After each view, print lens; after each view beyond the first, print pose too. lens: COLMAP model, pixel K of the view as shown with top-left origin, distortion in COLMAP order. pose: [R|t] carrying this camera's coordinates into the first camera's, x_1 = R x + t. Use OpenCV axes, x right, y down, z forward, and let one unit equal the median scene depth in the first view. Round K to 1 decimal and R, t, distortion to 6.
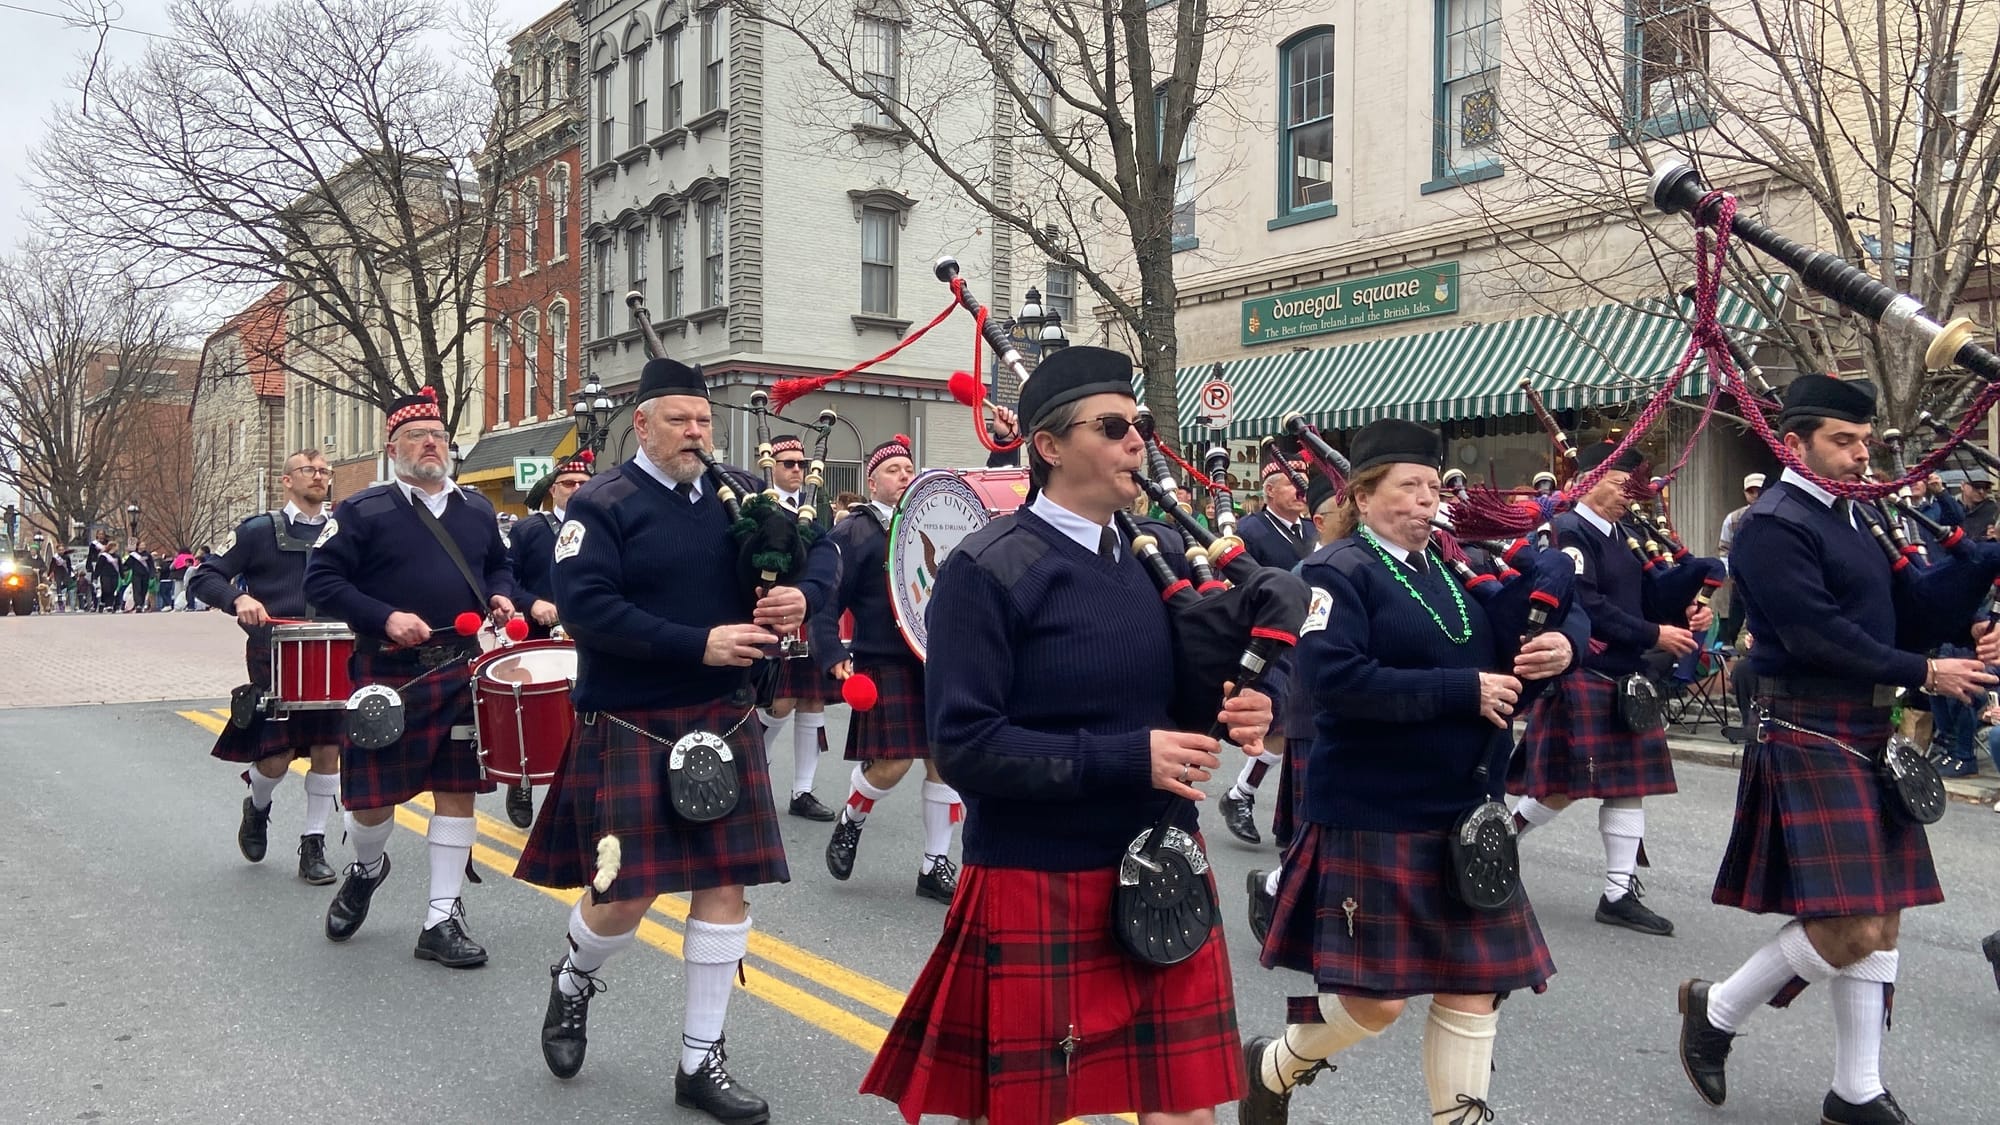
lens RADIAL K [[1715.0, 0, 1020.9], [0, 1715.0, 546.8], [0, 0, 1]] dist [0.128930, -0.160835]
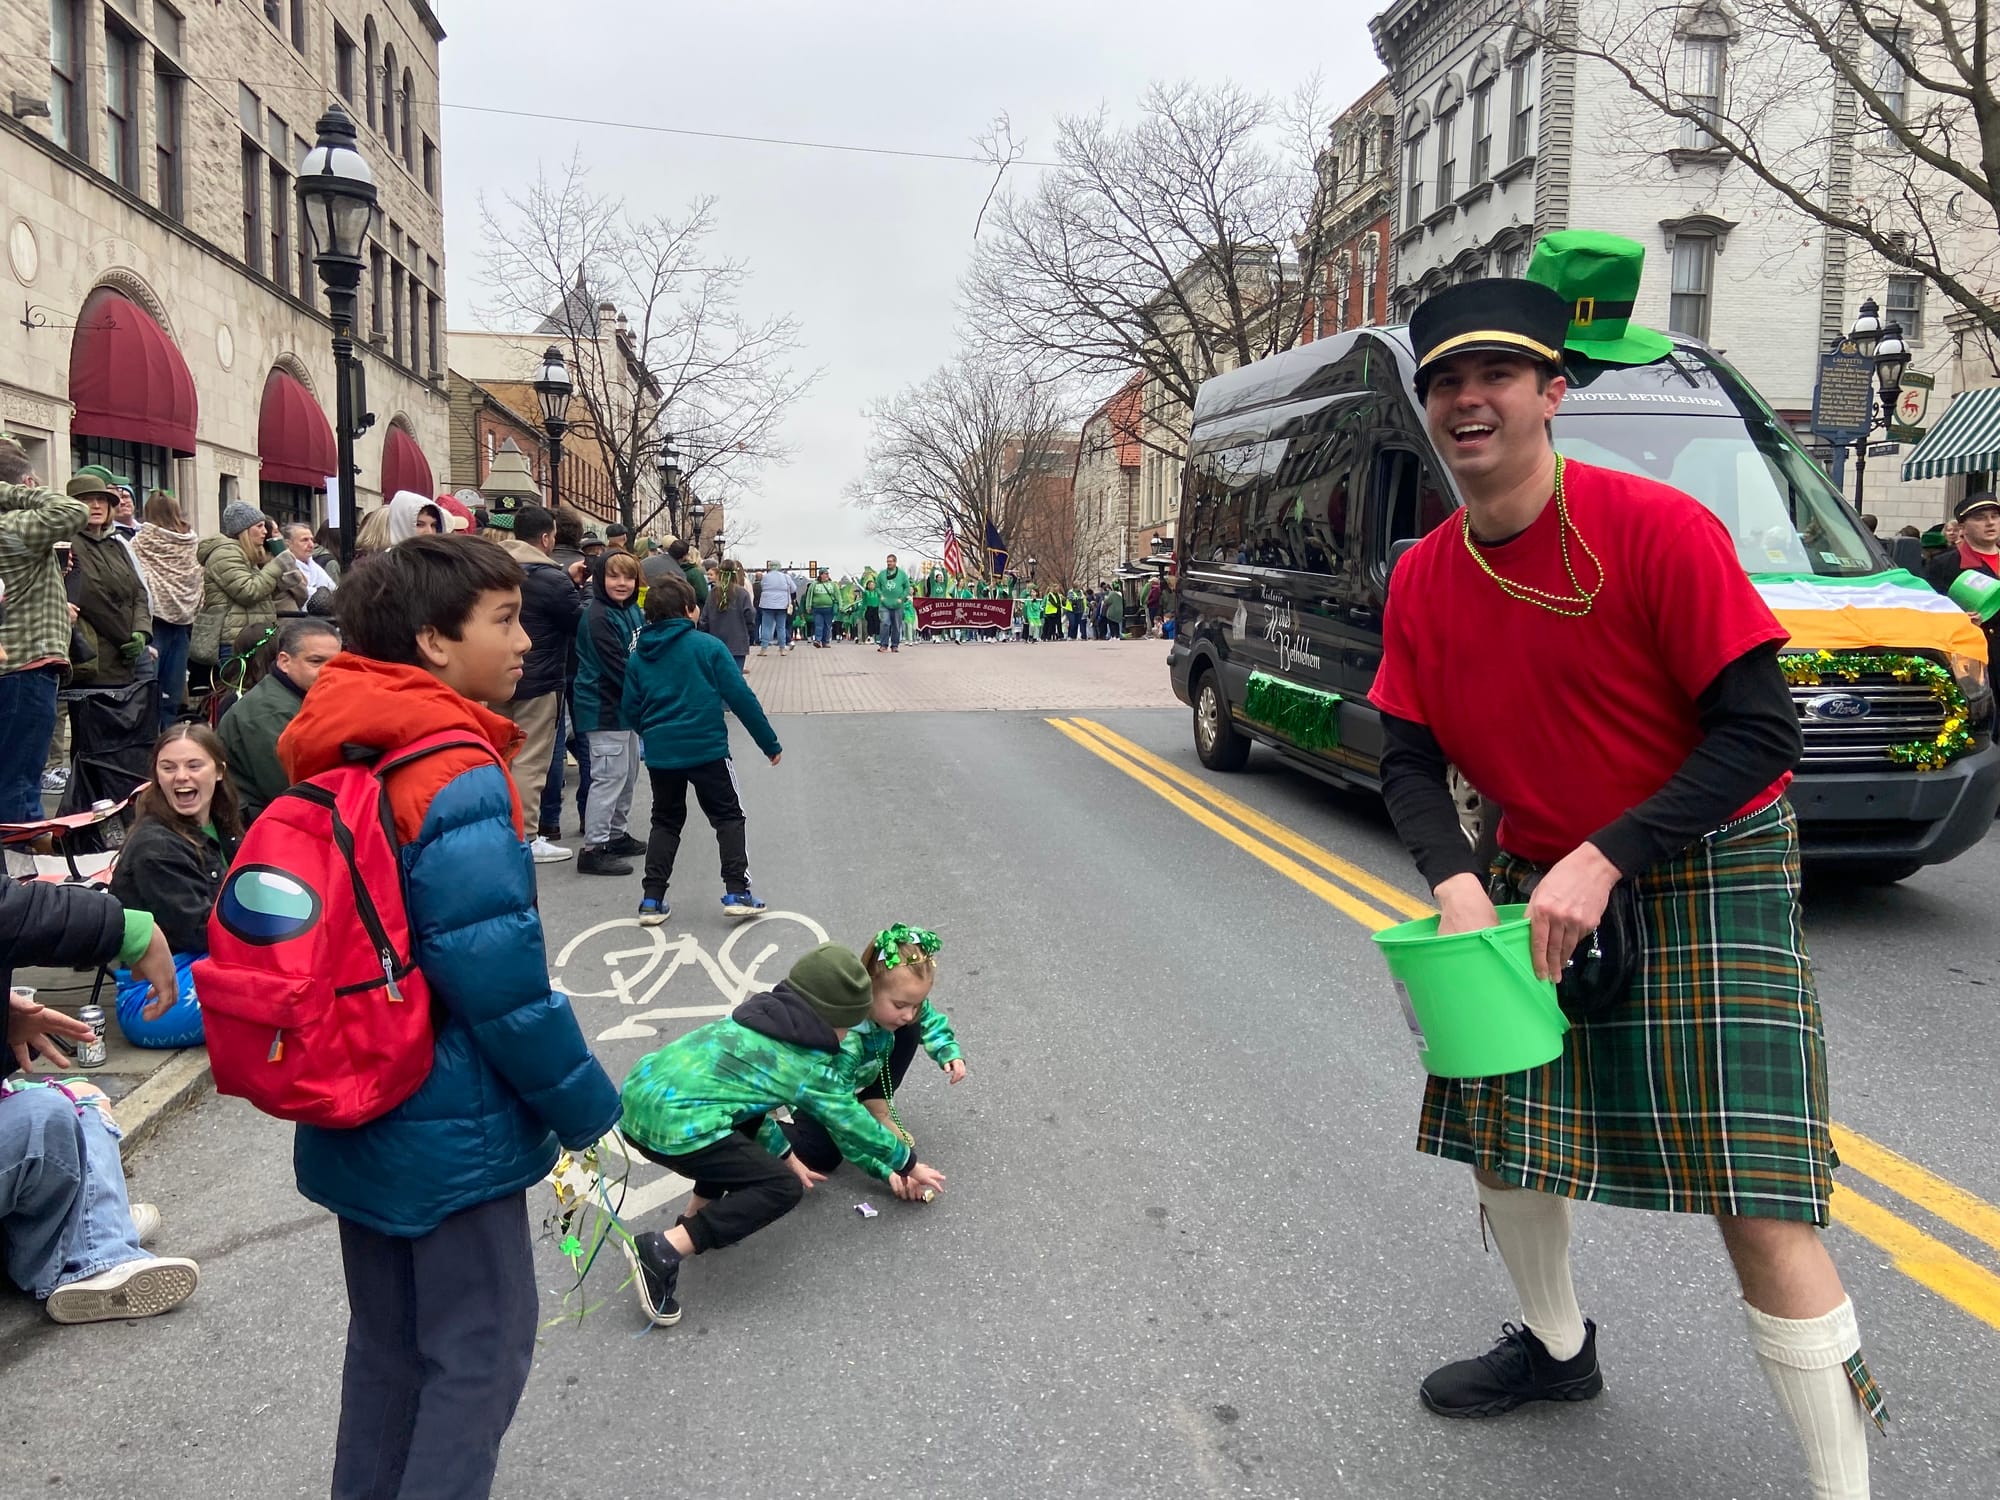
lens RADIAL K [[1500.5, 0, 967.3], [0, 1500.5, 760.9], [0, 0, 1]] dist [0.119019, -0.146067]
pose [[0.870624, 0.049575, -0.489444, 0.000865], [0.006105, 0.993744, 0.111515, 0.001096], [0.491911, -0.100075, 0.864875, 0.011257]]
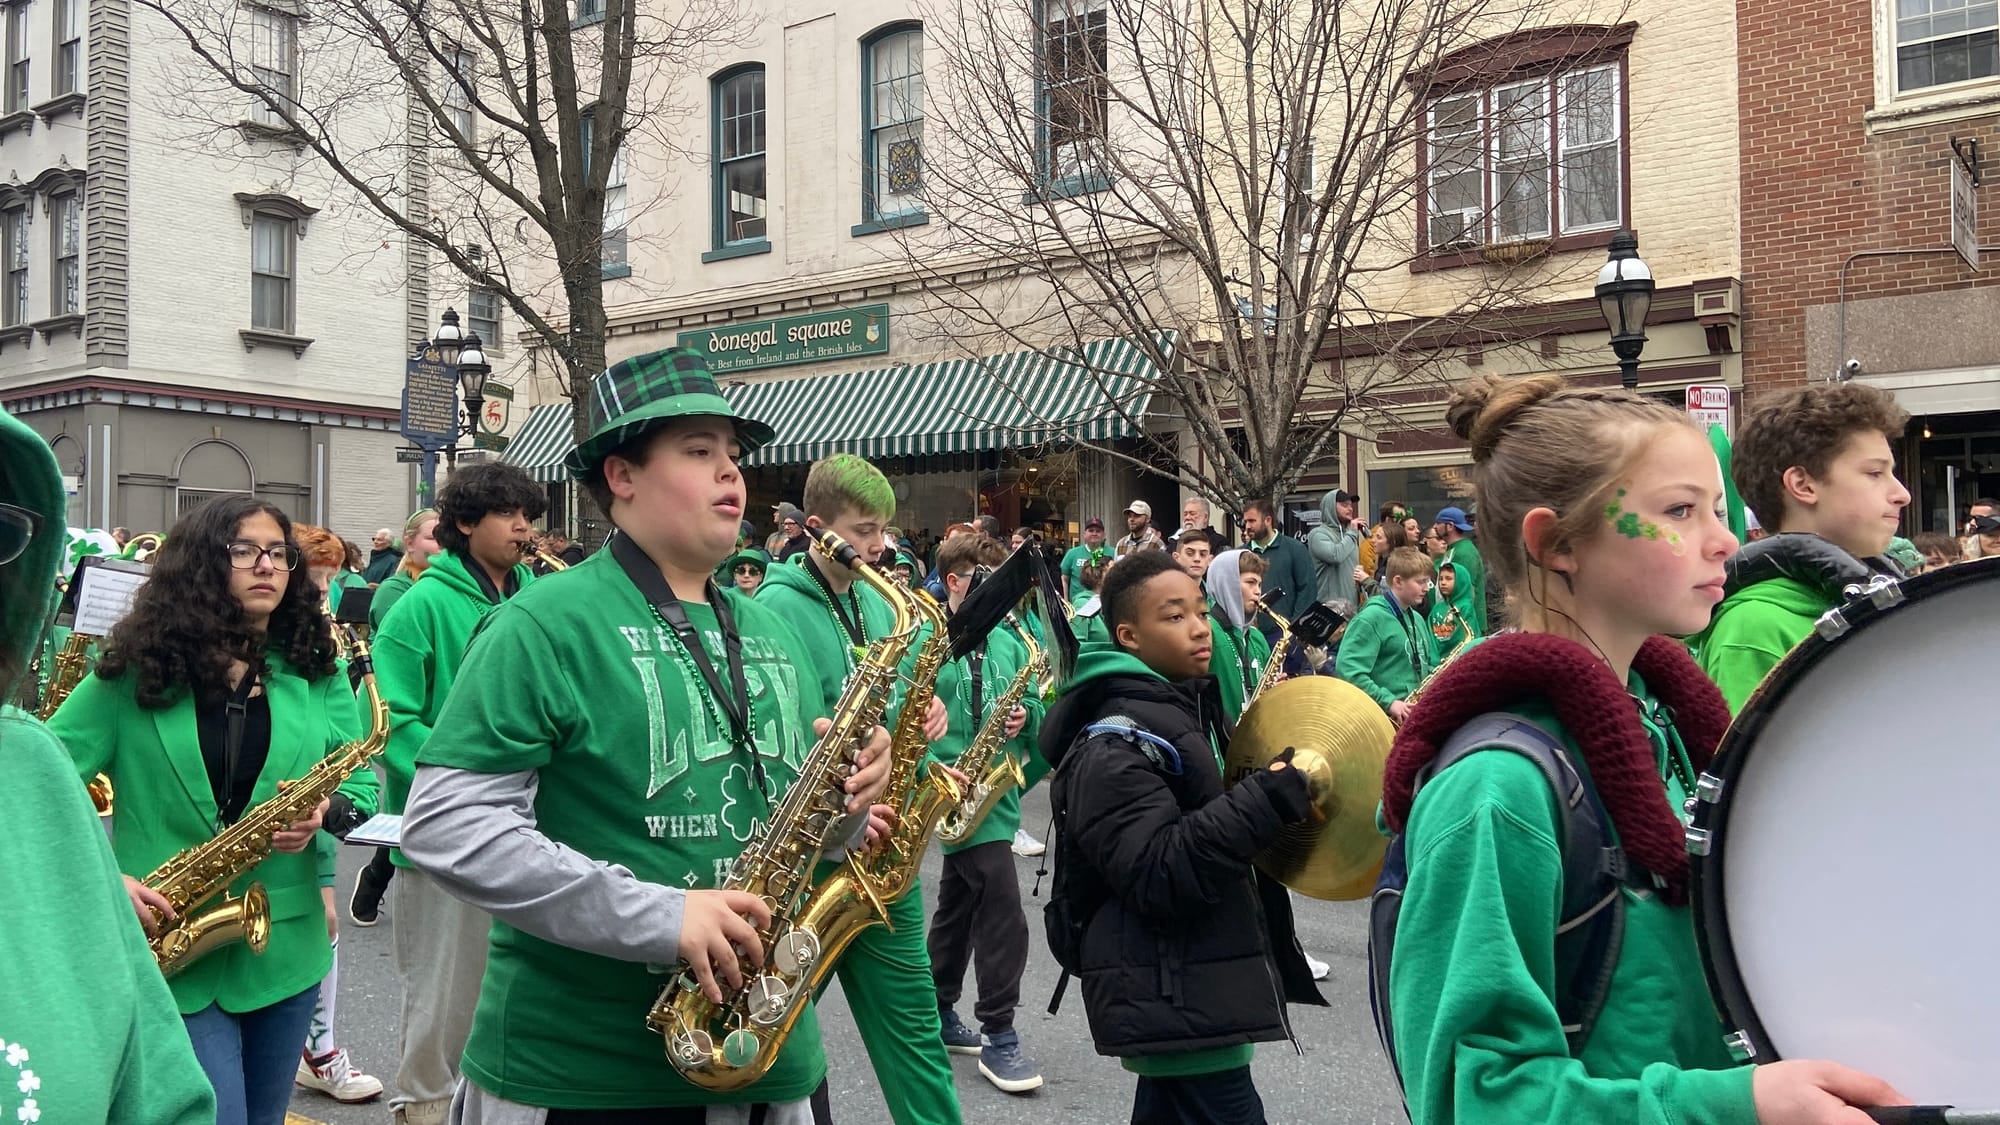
lens RADIAL K [[1715.0, 0, 998.3], [0, 1715.0, 542.3], [0, 0, 1]] dist [0.128930, -0.160835]
pose [[0.952720, -0.000500, 0.303850, 0.002637], [0.007303, 0.999747, -0.021254, -0.000509], [-0.303763, 0.022468, 0.952483, 0.006294]]
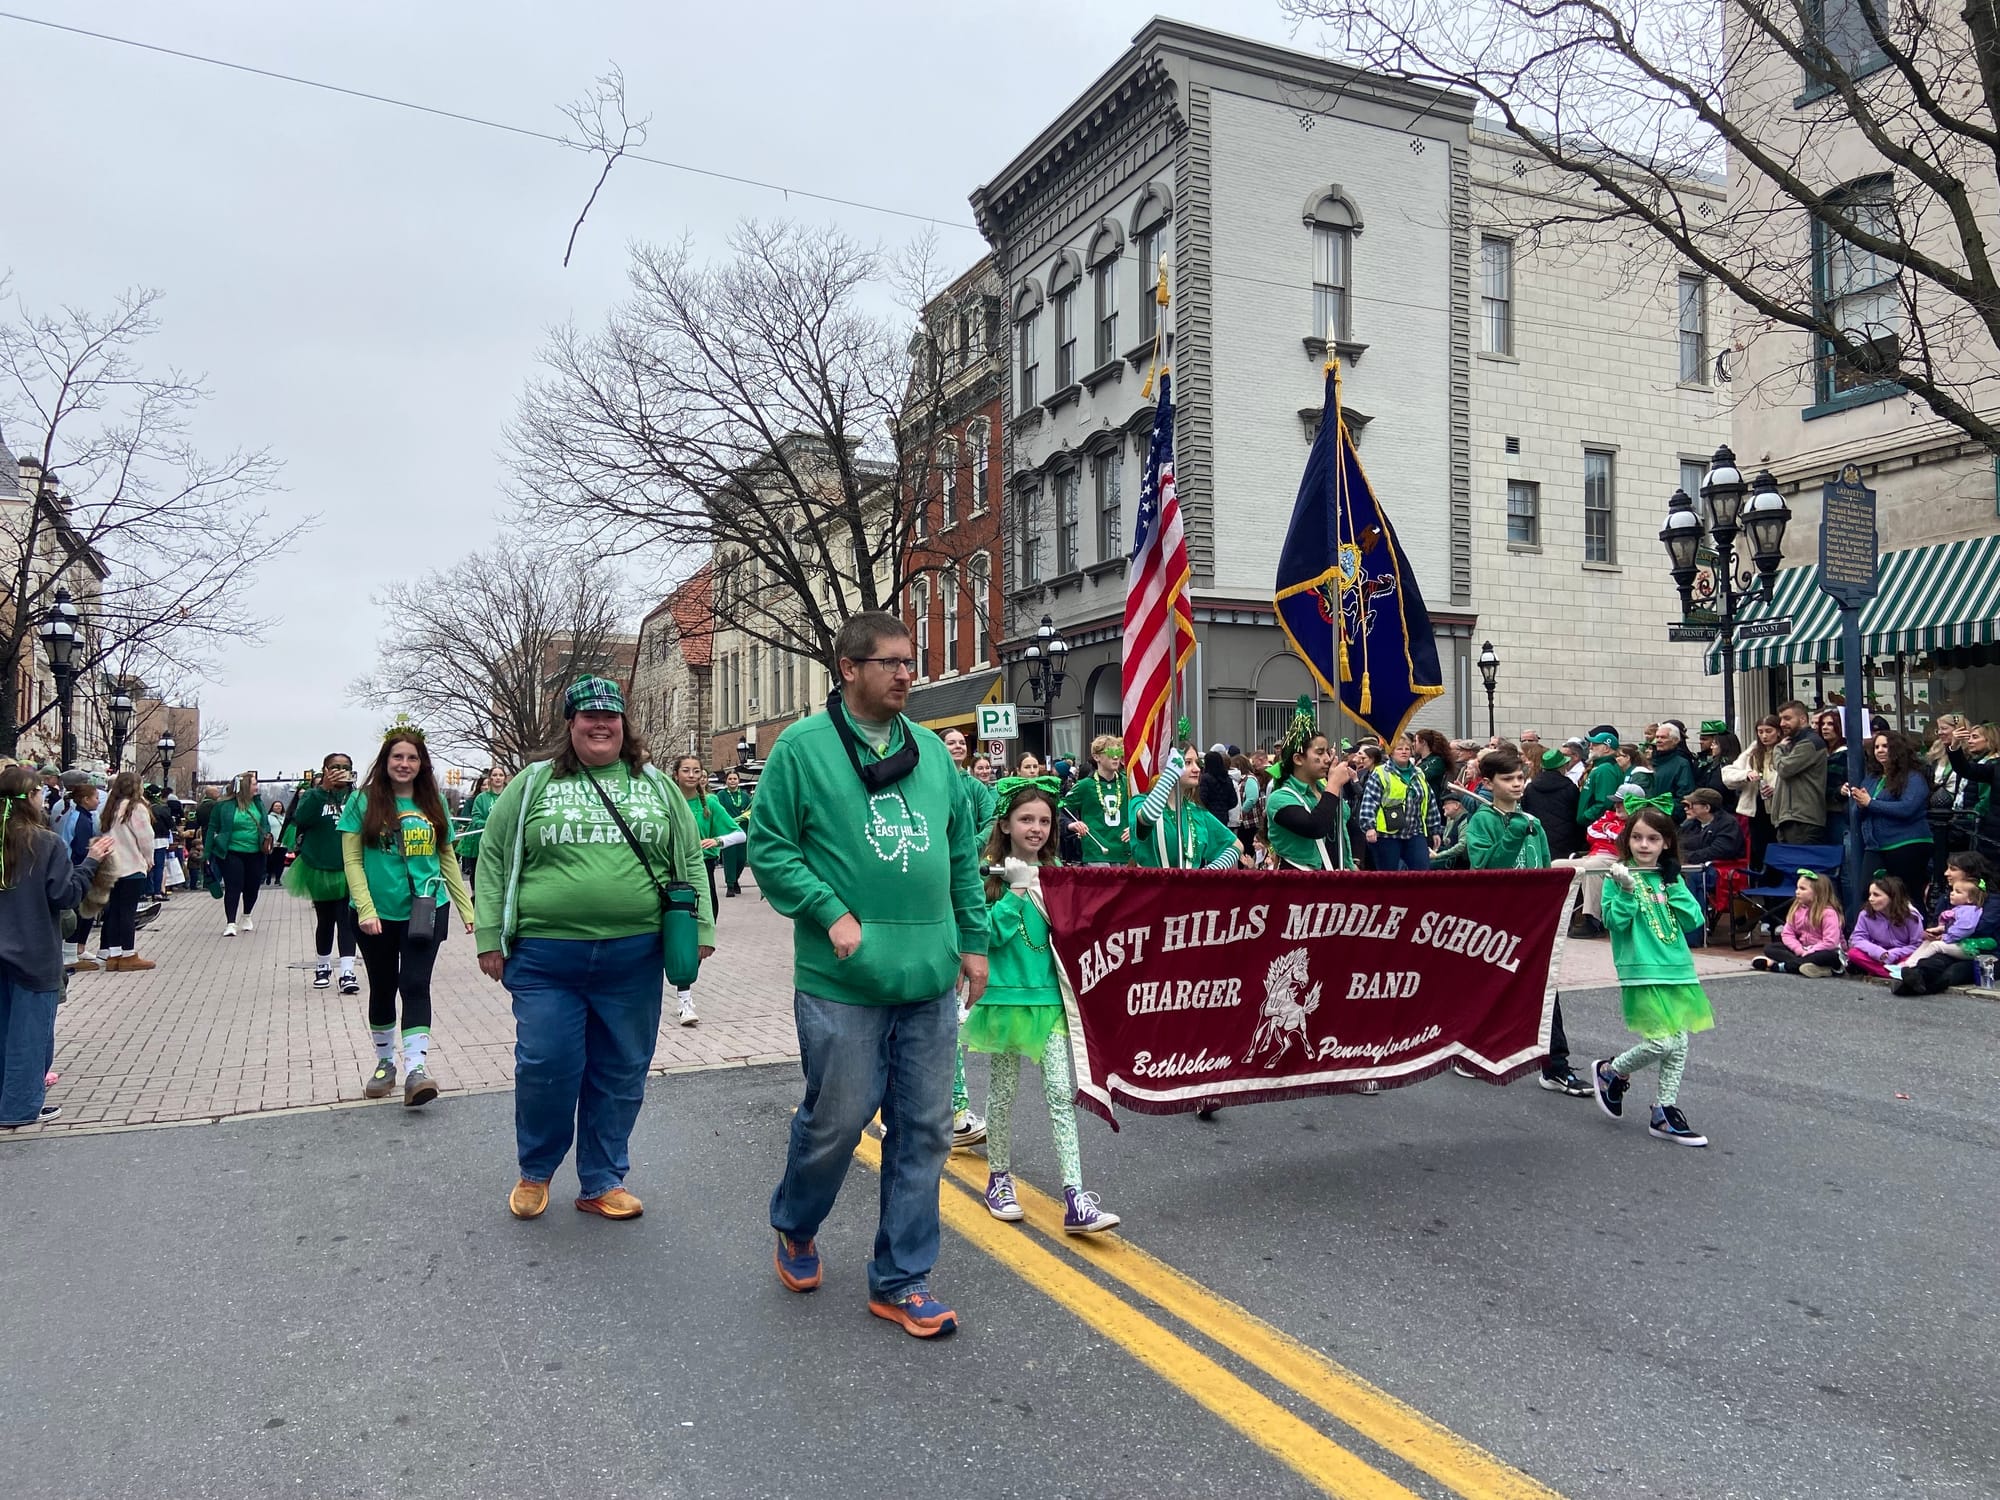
lens RADIAL K [[1500.5, 0, 1000.7], [0, 1500.5, 755.6], [0, 0, 1]] dist [0.119019, -0.146067]
pose [[0.981247, -0.021825, -0.191517, -0.115816], [0.017368, 0.999539, -0.024920, -0.003522], [0.191973, 0.021126, 0.981173, 0.190252]]
